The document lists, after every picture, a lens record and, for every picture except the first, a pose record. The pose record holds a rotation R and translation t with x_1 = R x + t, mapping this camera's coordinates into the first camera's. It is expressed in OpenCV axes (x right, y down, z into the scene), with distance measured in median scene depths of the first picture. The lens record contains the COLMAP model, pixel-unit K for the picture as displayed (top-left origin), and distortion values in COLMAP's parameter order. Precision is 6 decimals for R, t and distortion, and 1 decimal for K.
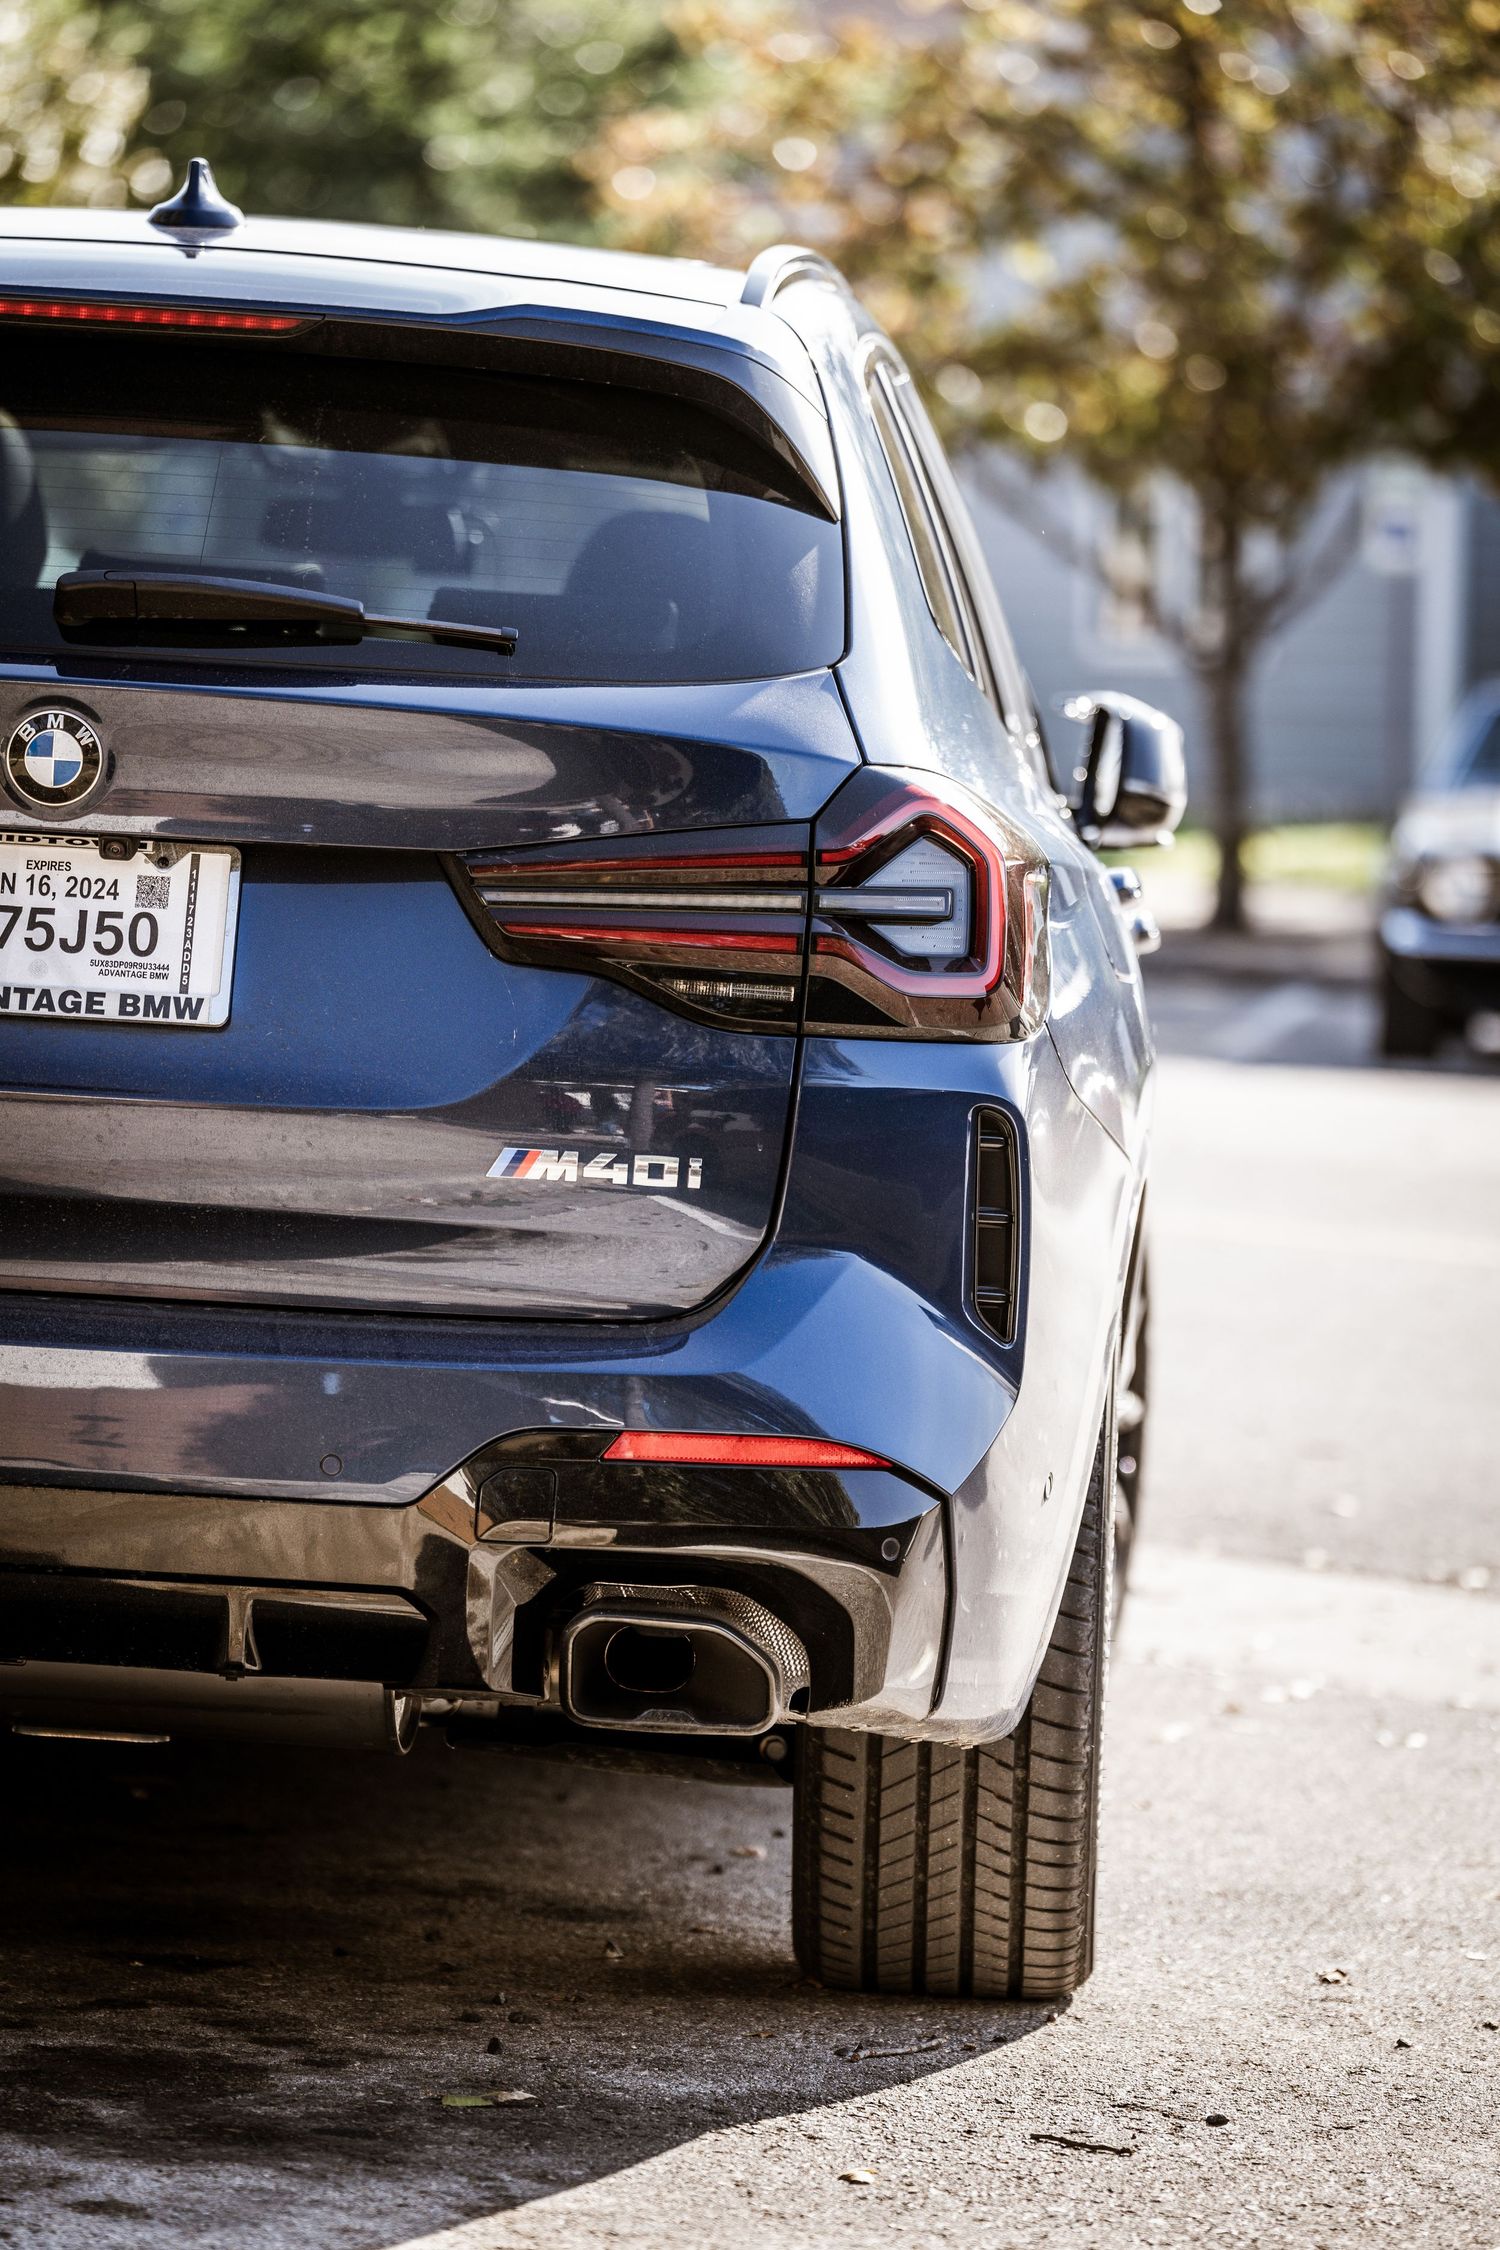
lens RADIAL K [[8682.4, 0, 749.7], [0, 8682.4, 1126.2], [0, 0, 1]] dist [0.016724, 0.000000]
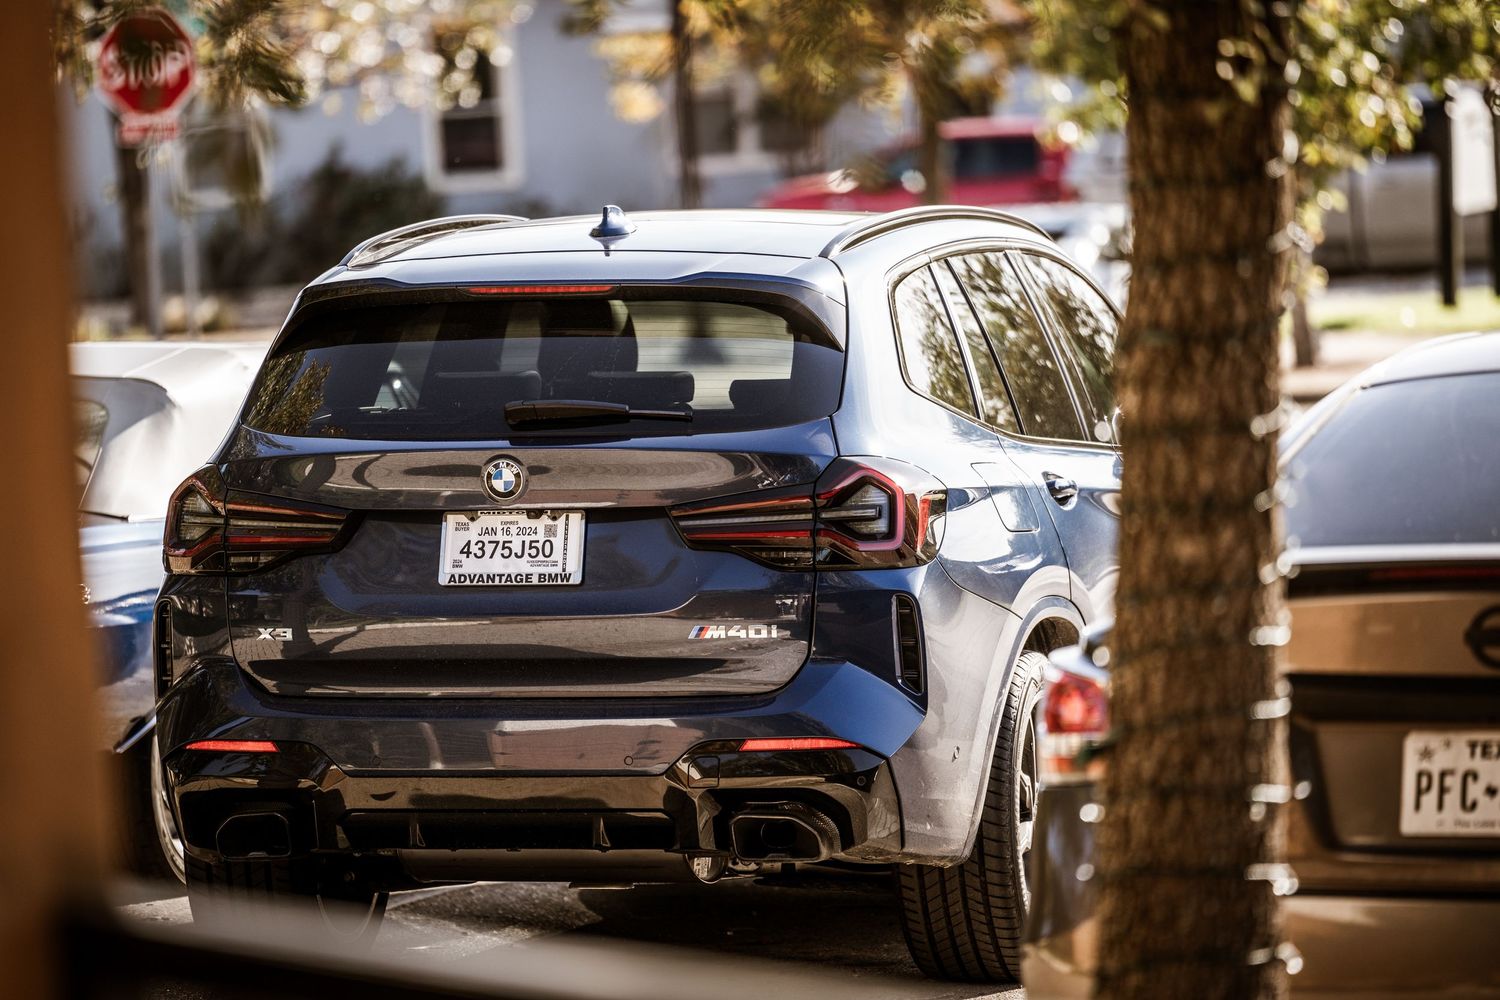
lens RADIAL K [[8639.1, 0, 750.2], [0, 8639.1, 499.9], [0, 0, 1]] dist [0.586095, 0.000000]
pose [[0.970162, -0.070939, -0.231850, 0.548843], [0.068298, 0.997476, -0.019408, 0.015272], [0.232641, 0.002994, 0.972558, -1.347543]]
